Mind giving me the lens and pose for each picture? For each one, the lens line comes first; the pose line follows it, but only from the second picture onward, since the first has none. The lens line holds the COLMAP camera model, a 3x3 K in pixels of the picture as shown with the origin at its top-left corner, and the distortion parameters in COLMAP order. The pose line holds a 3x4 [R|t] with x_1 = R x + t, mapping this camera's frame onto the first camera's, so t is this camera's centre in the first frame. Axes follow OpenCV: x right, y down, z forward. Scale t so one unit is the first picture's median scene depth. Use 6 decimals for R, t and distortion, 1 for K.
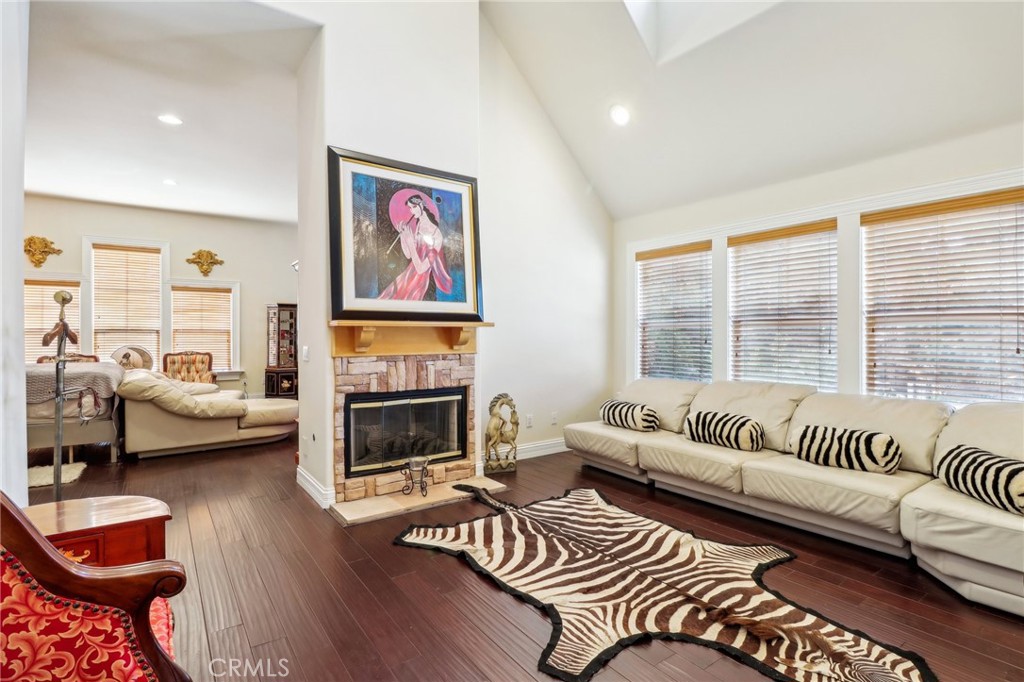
lens RADIAL K [[496.3, 0, 511.7], [0, 496.3, 336.6], [0, 0, 1]] dist [-0.009804, -0.000703]
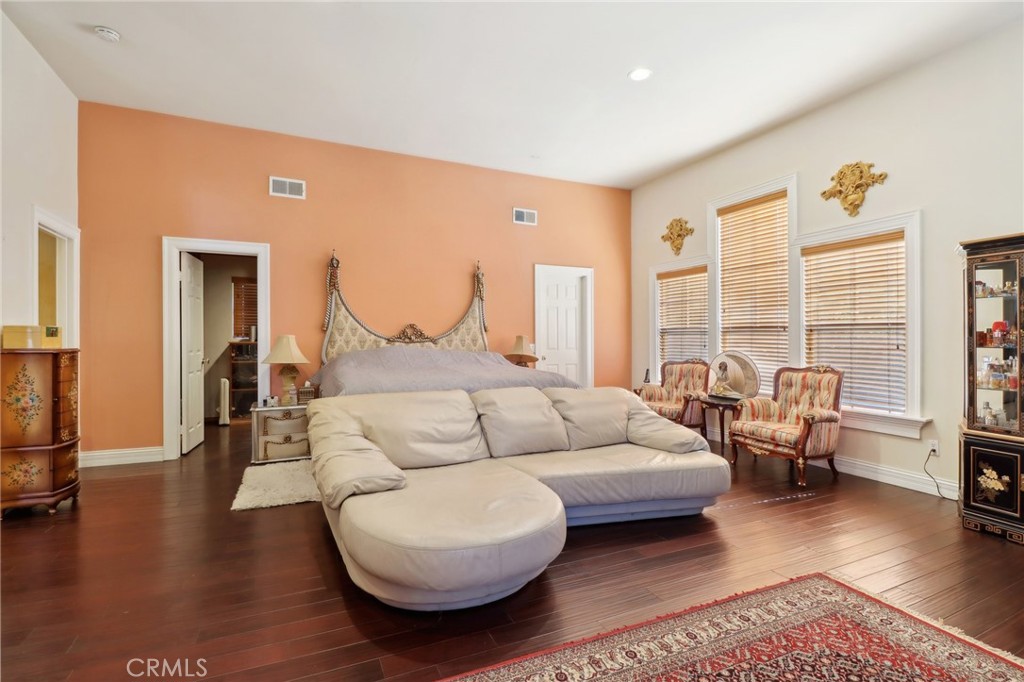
lens RADIAL K [[496.3, 0, 511.9], [0, 496.3, 338.5], [0, 0, 1]] dist [-0.009804, -0.000703]
pose [[-0.201148, 0.005162, -0.979547, -0.109203], [0.001862, 0.999986, 0.004888, -0.004608], [0.979559, -0.000841, -0.201155, 1.259532]]
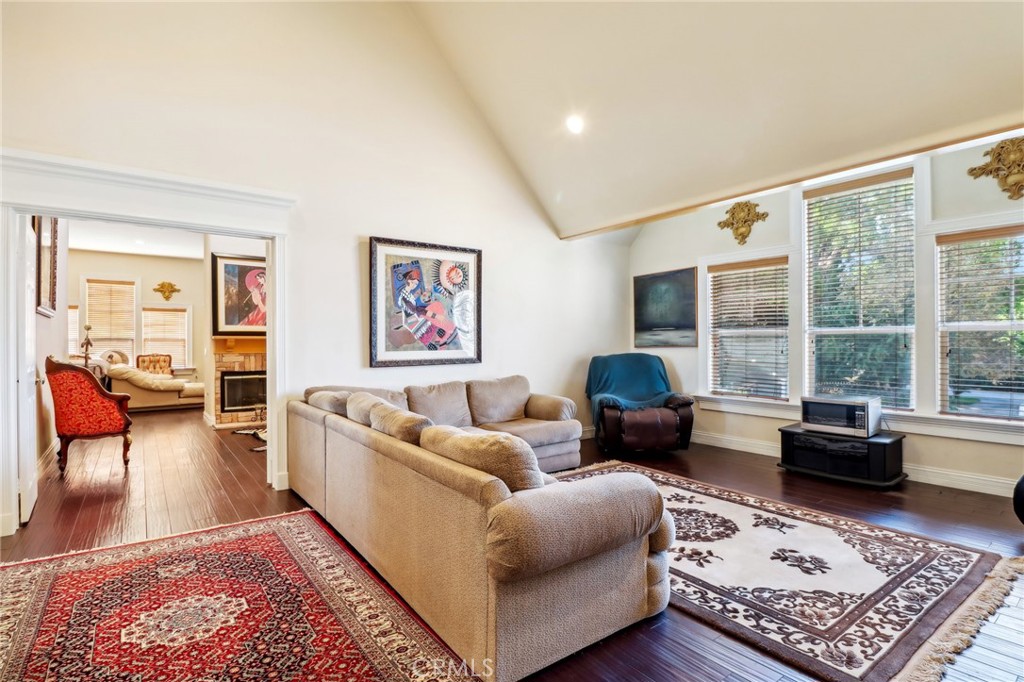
lens RADIAL K [[496.3, 0, 511.4], [0, 496.3, 342.9], [0, 0, 1]] dist [-0.009804, -0.000703]
pose [[0.999678, -0.000421, 0.025371, 0.540683], [0.000404, 1.000000, 0.000678, -0.003078], [-0.025372, -0.000668, 0.999678, -0.717778]]
